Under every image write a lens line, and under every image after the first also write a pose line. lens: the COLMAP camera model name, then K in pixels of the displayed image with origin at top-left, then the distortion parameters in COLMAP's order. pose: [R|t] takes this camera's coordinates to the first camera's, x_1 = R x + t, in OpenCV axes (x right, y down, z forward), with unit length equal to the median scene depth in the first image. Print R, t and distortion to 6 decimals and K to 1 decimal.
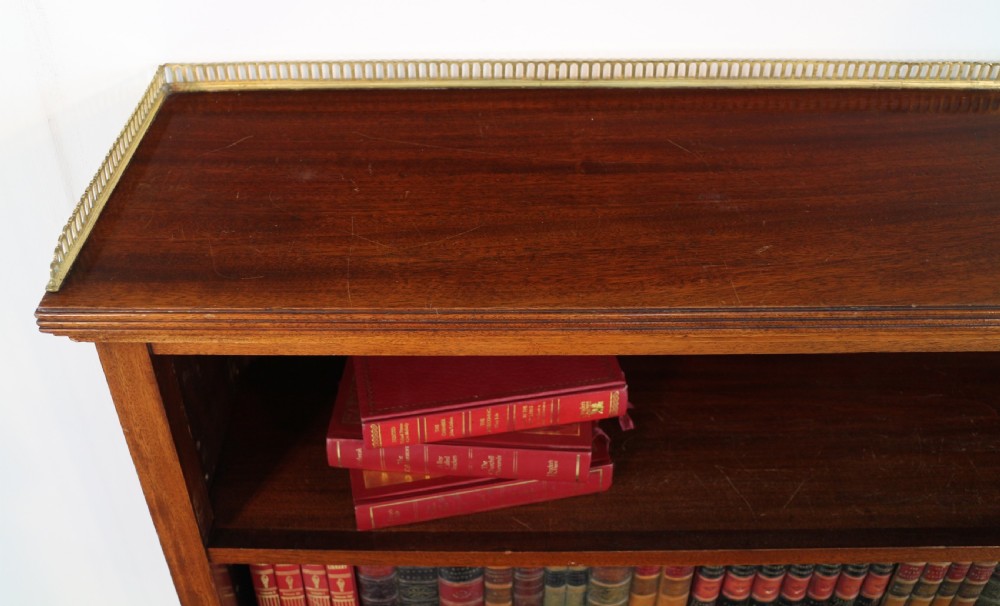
lens RADIAL K [[993.2, 0, 465.5], [0, 993.2, 266.5], [0, 0, 1]] dist [-0.104114, 0.009809]
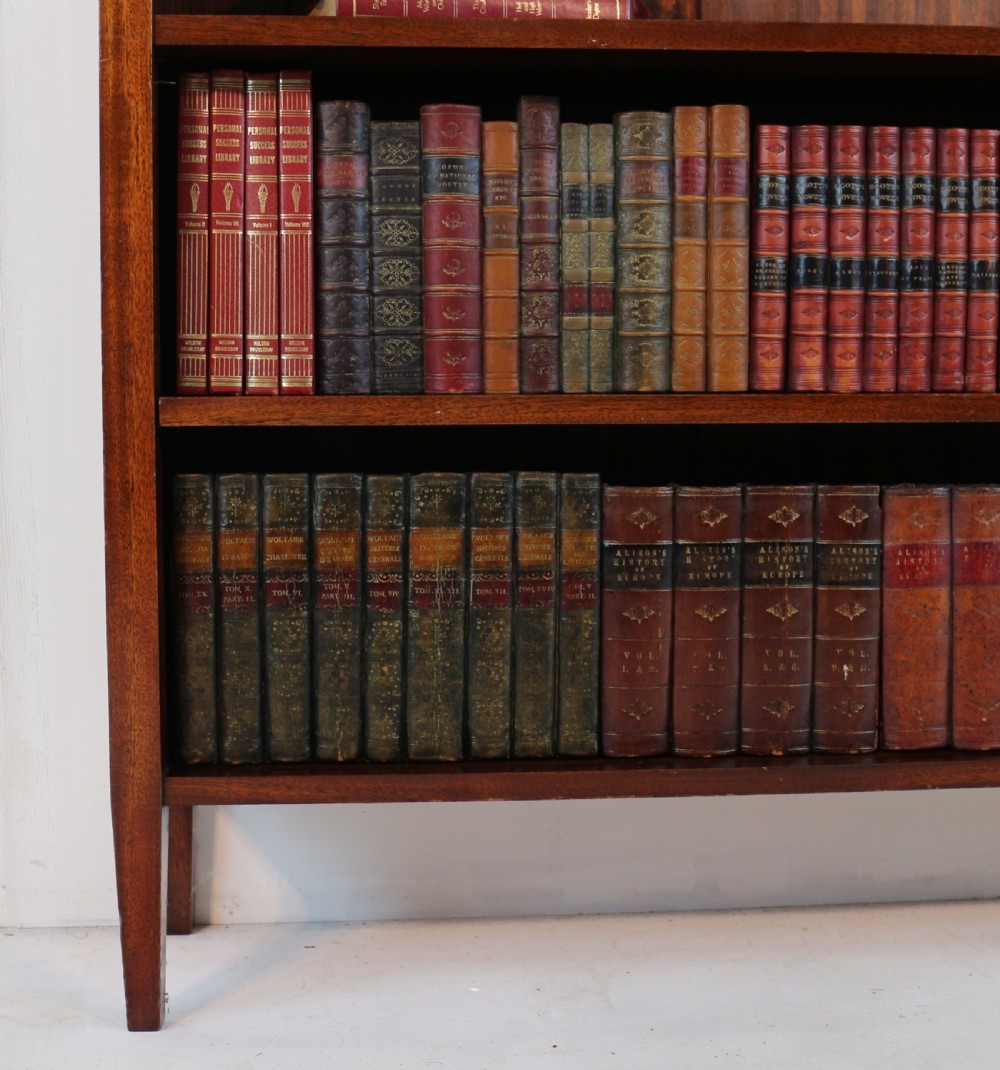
lens RADIAL K [[1784.7, 0, 501.6], [0, 1784.7, 534.4], [0, 0, 1]] dist [-0.110149, 0.035921]
pose [[0.994986, 0.004311, 0.099924, -0.119689], [0.050056, 0.843484, -0.534817, 1.475370], [-0.086590, 0.537137, 0.839039, -0.036009]]
